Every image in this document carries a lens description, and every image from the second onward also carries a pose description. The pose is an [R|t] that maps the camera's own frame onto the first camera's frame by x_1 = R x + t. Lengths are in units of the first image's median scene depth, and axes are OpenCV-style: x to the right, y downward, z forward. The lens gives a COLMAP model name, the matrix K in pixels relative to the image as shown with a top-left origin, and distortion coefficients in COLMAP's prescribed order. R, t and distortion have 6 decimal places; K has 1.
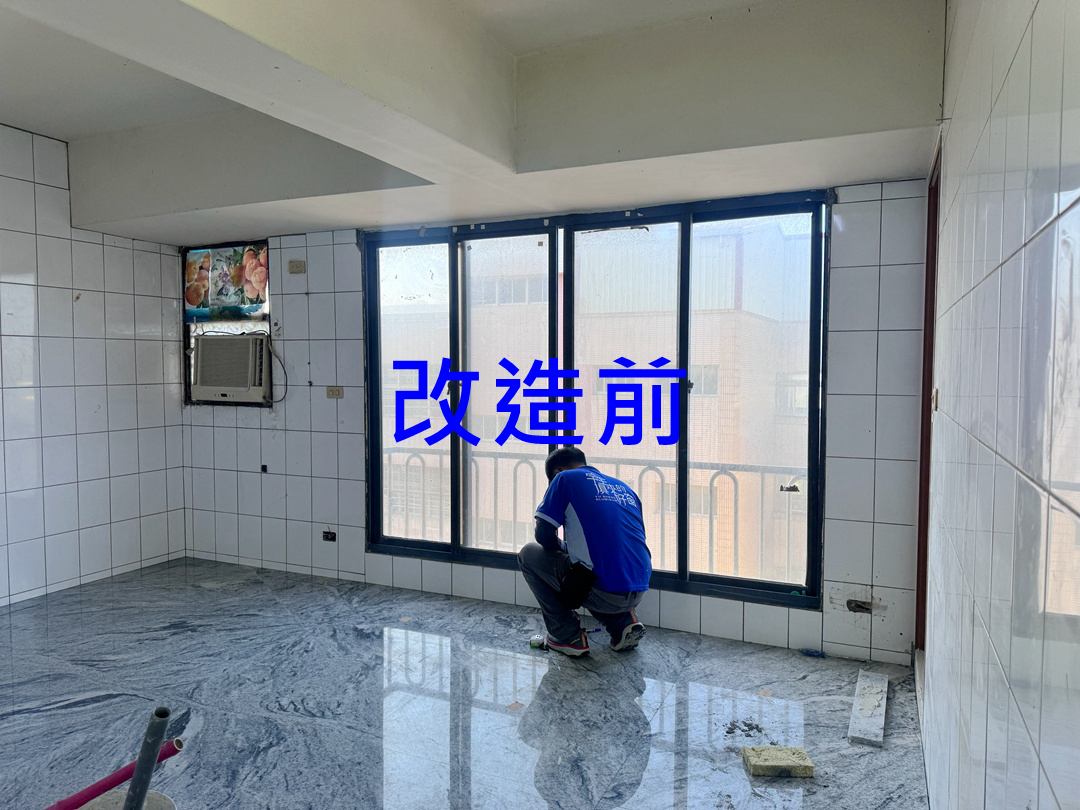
lens RADIAL K [[777.7, 0, 539.7], [0, 777.7, 402.7], [0, 0, 1]] dist [0.002078, -0.011320]
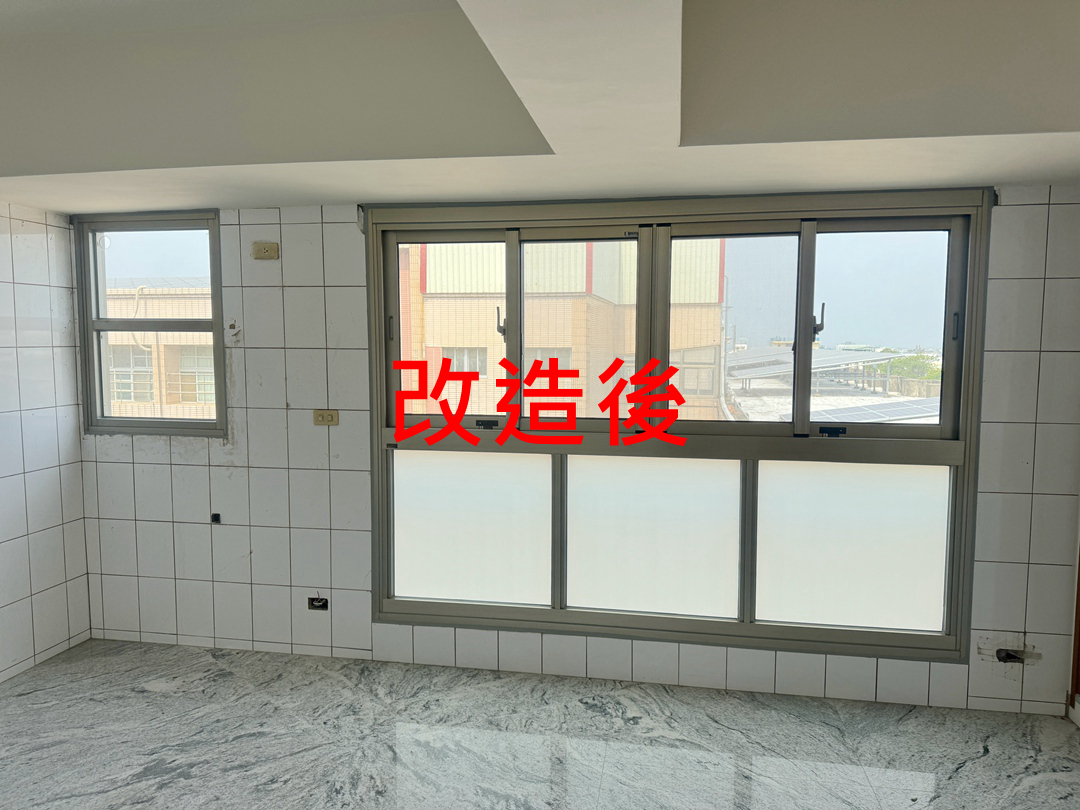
lens RADIAL K [[777.7, 0, 544.8], [0, 777.7, 404.5], [0, 0, 1]] dist [0.002078, -0.011320]
pose [[0.966730, -0.020236, 0.254996, -0.270362], [0.011940, 0.999349, 0.034040, -0.053783], [-0.255519, -0.029862, 0.966343, 0.223289]]
